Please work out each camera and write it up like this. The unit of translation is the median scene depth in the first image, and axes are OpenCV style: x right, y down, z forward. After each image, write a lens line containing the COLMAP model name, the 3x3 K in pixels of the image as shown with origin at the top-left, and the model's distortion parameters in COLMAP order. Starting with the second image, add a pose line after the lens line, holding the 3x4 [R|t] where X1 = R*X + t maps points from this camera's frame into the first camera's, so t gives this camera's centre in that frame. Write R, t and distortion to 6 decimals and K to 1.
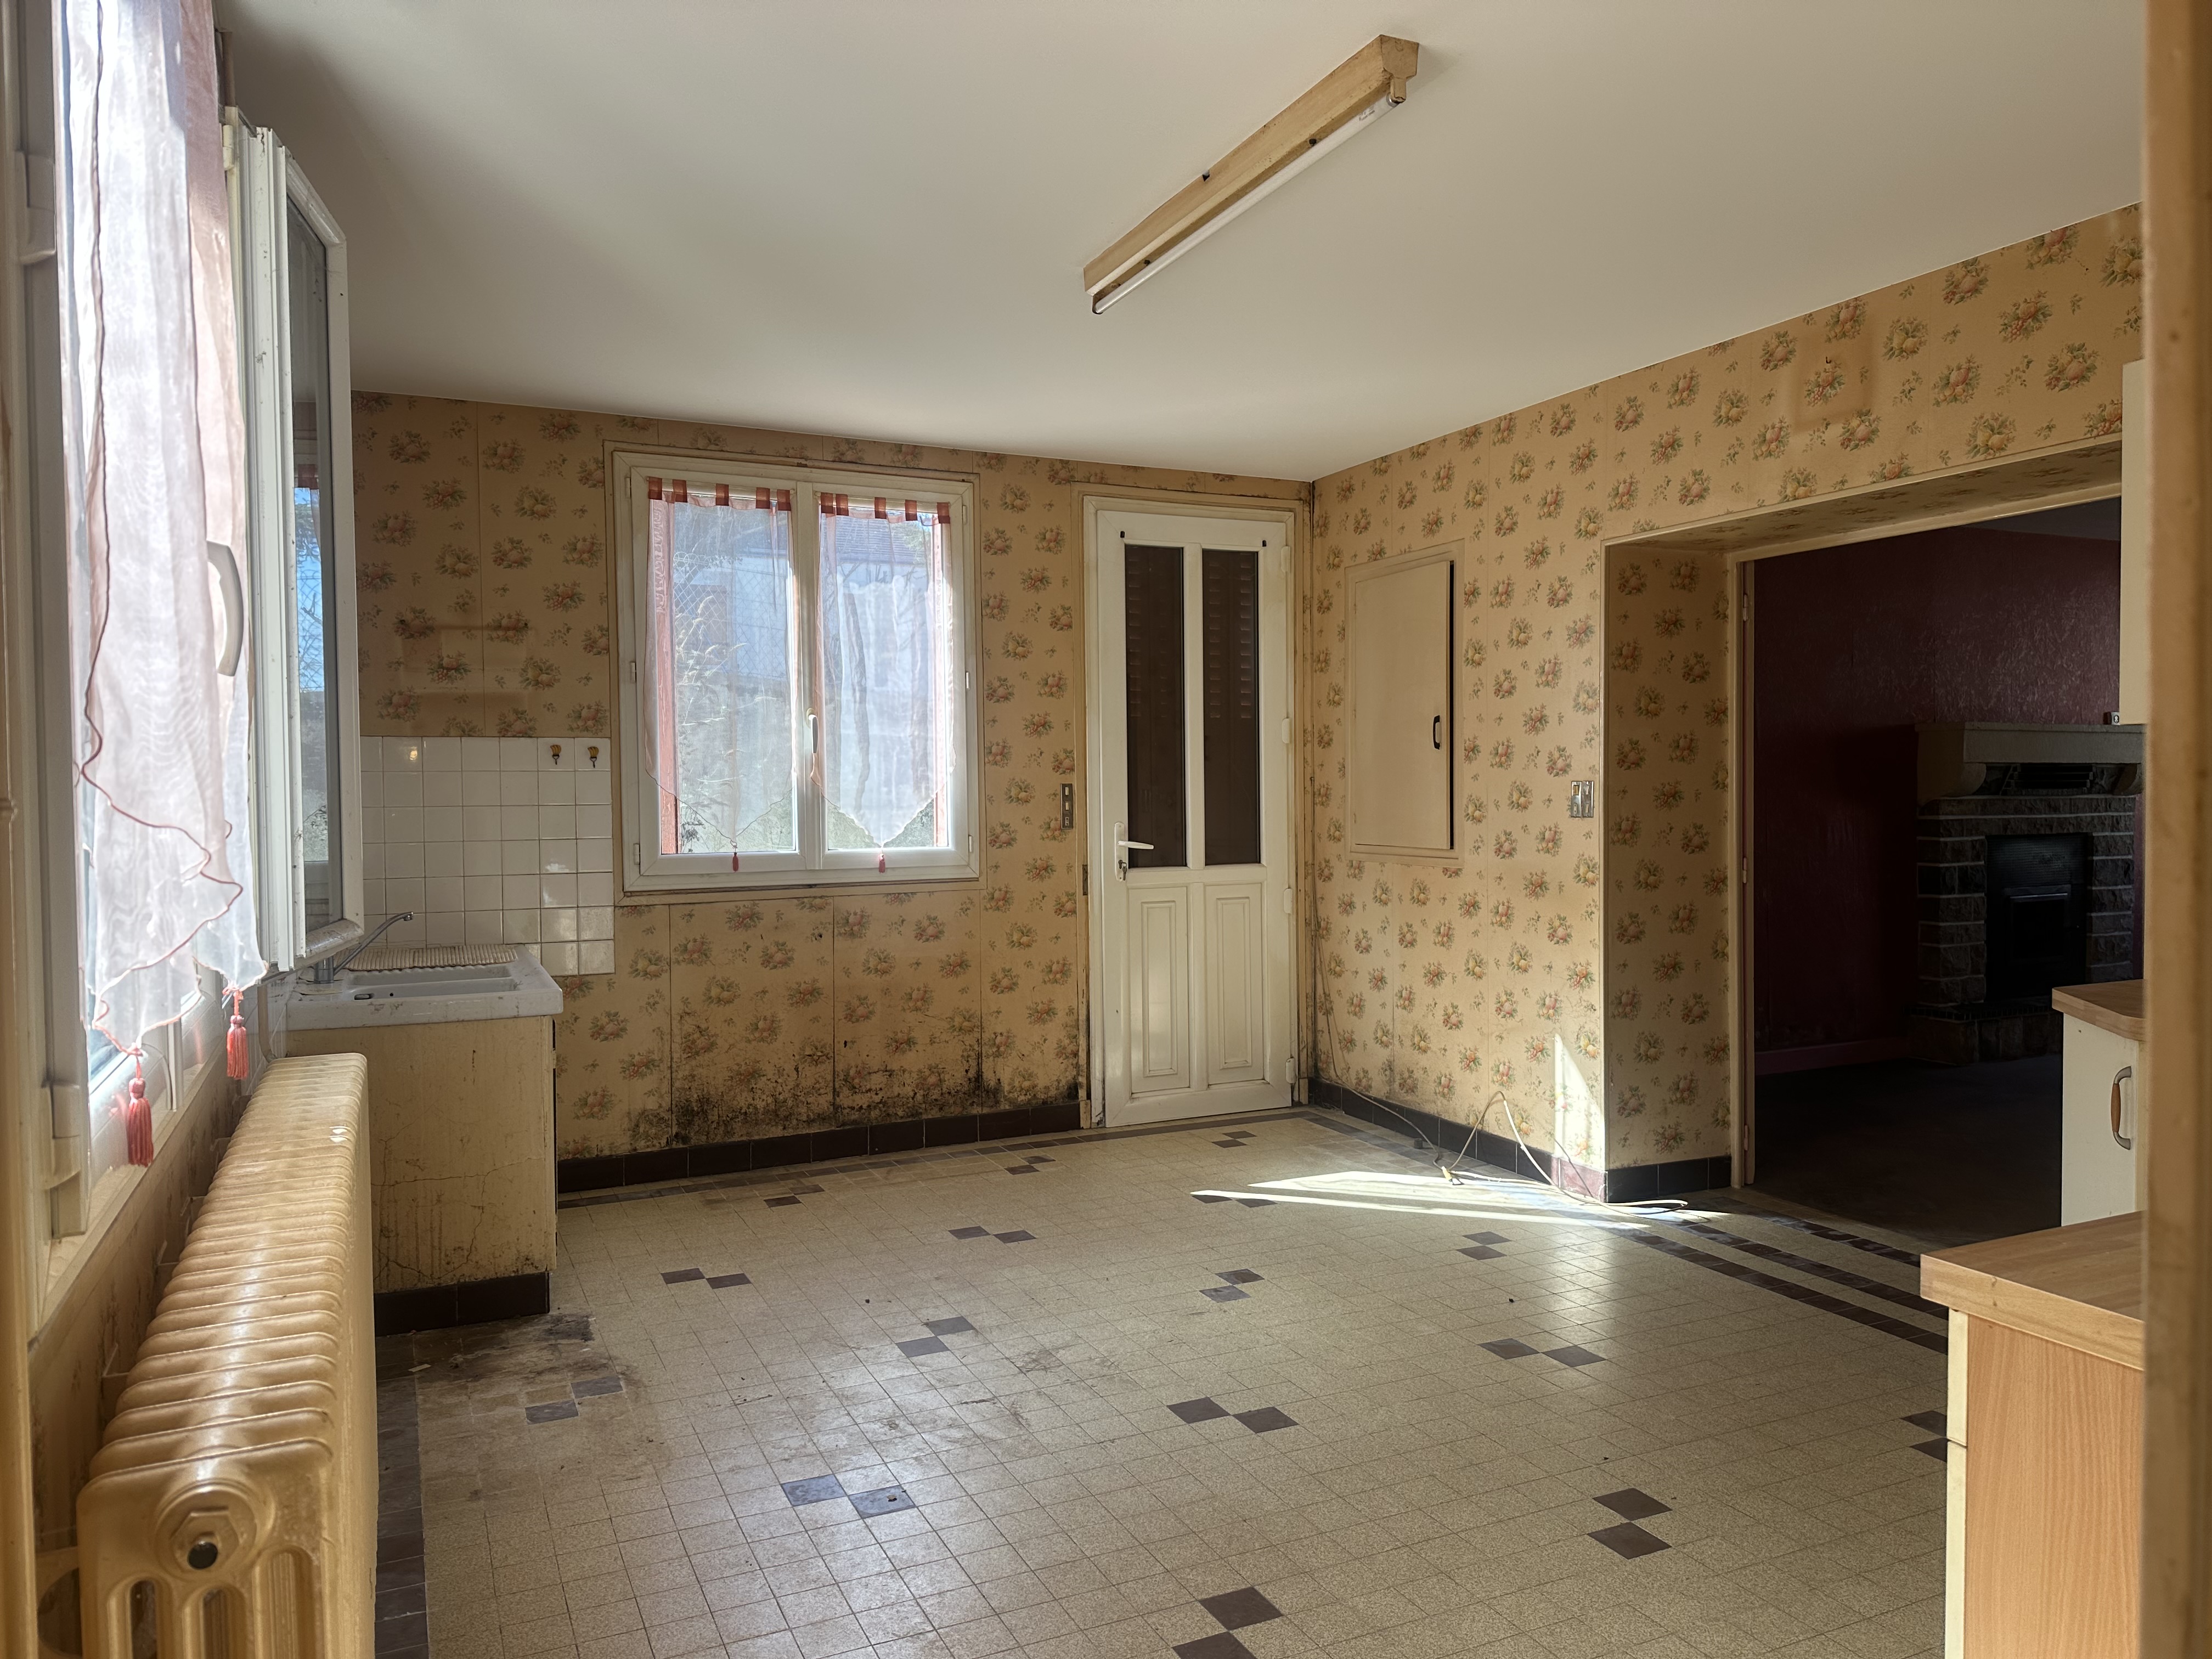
lens RADIAL K [[1540.8, 0, 1118.0], [0, 1540.8, 840.8], [0, 0, 1]] dist [0.068073, -0.077079]
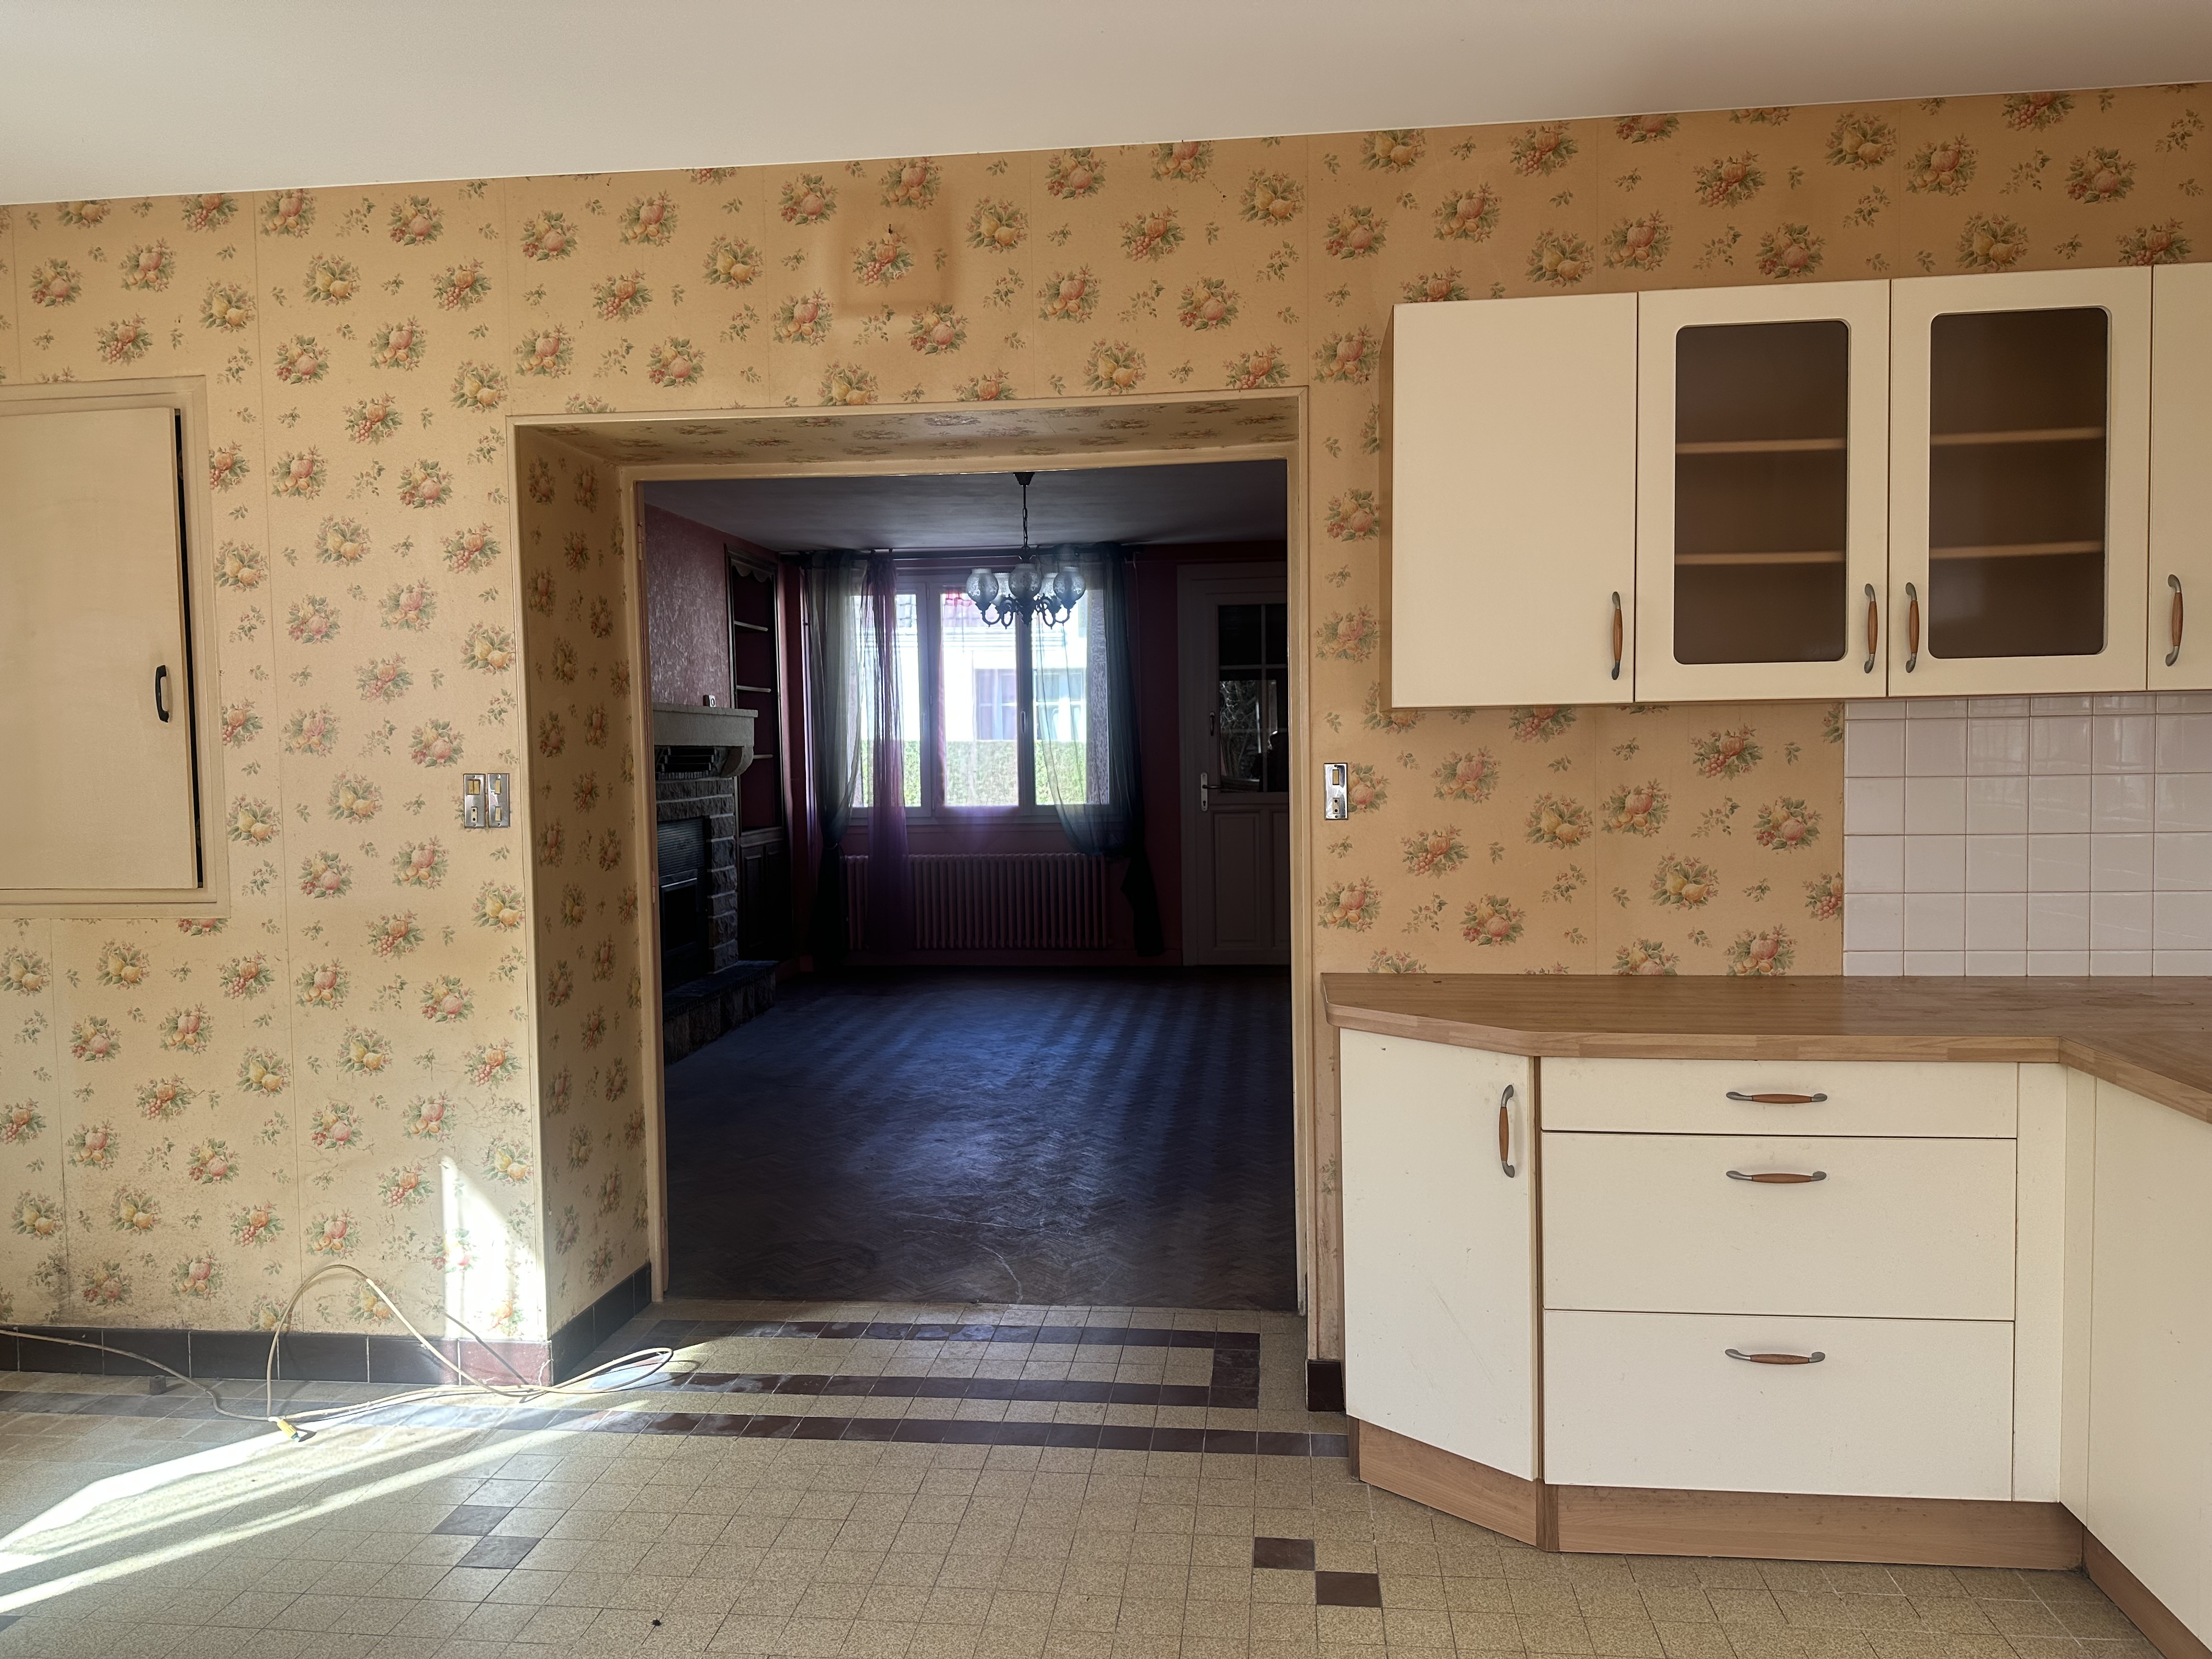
lens RADIAL K [[1540.8, 0, 1109.5], [0, 1540.8, 828.8], [0, 0, 1]] dist [0.068073, -0.077079]
pose [[0.522680, -0.046060, 0.851284, -0.130939], [0.041695, 0.998726, 0.028437, -0.022407], [-0.851509, 0.020631, 0.523935, 0.414710]]
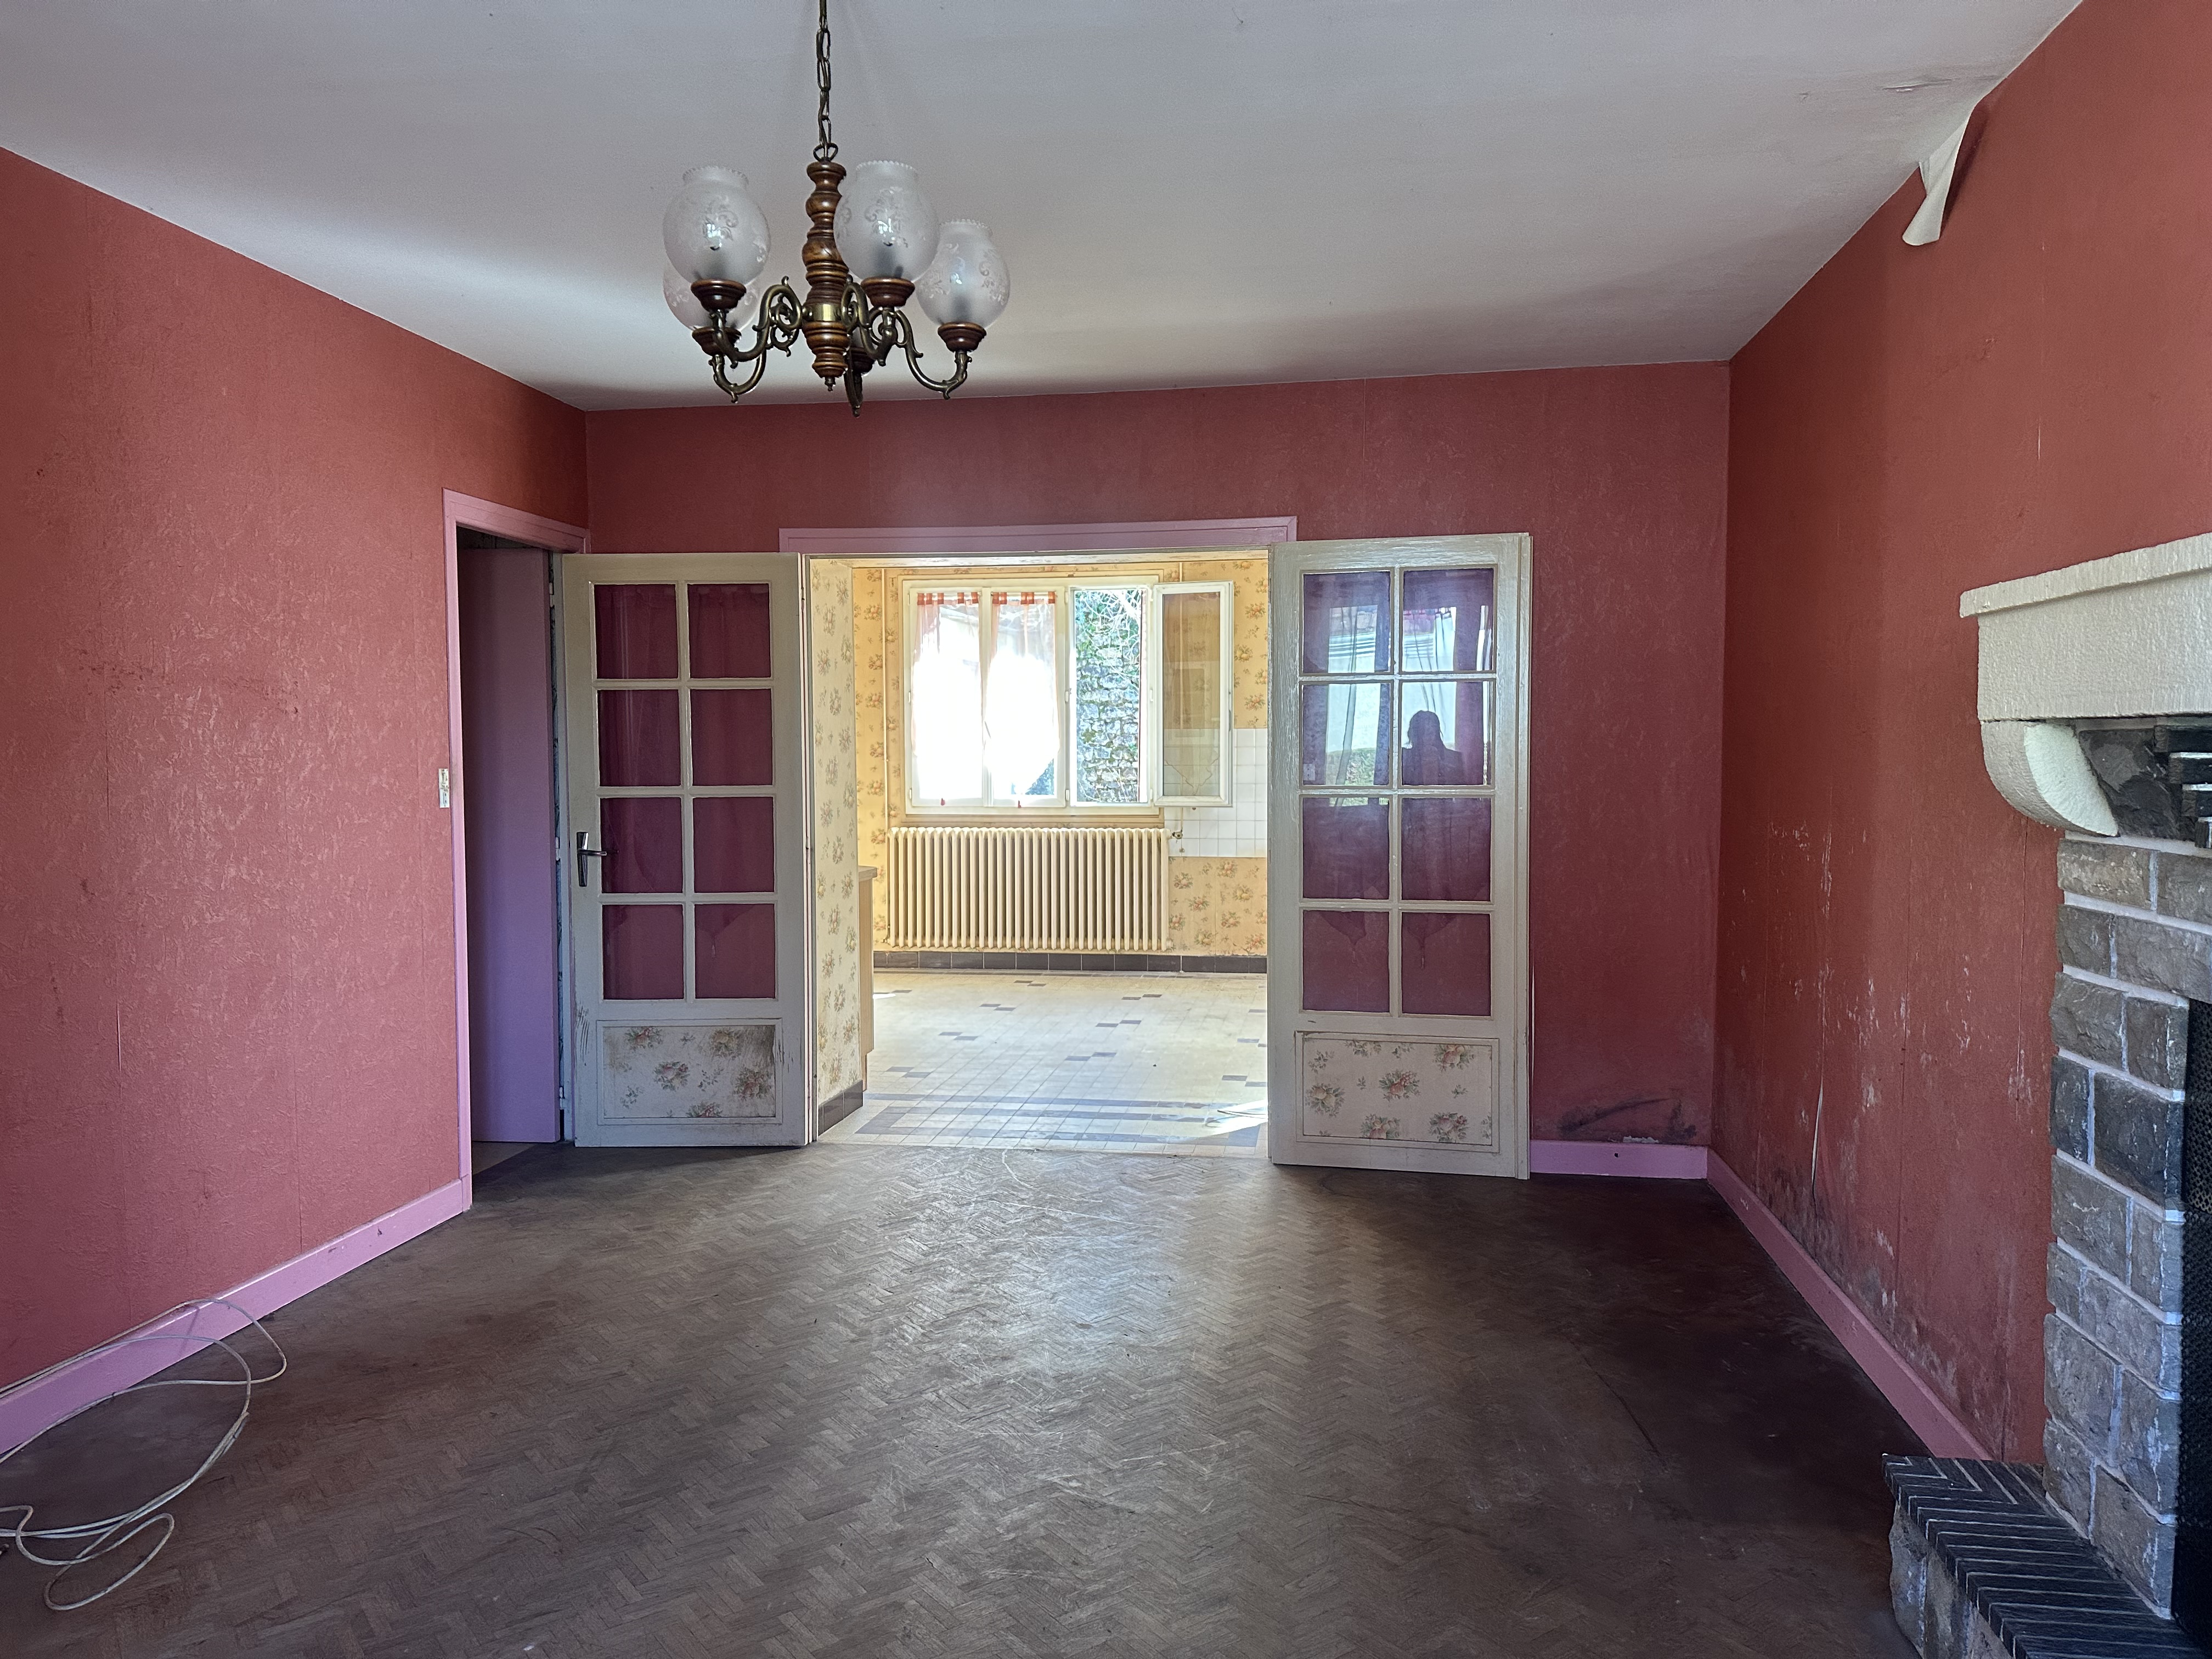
lens RADIAL K [[1540.8, 0, 1106.9], [0, 1540.8, 827.8], [0, 0, 1]] dist [0.068073, -0.077079]
pose [[-0.563780, 0.050500, -0.824380, 1.294568], [-0.019797, 0.997016, 0.074614, -0.069819], [0.825688, 0.058386, -0.561098, 1.485999]]
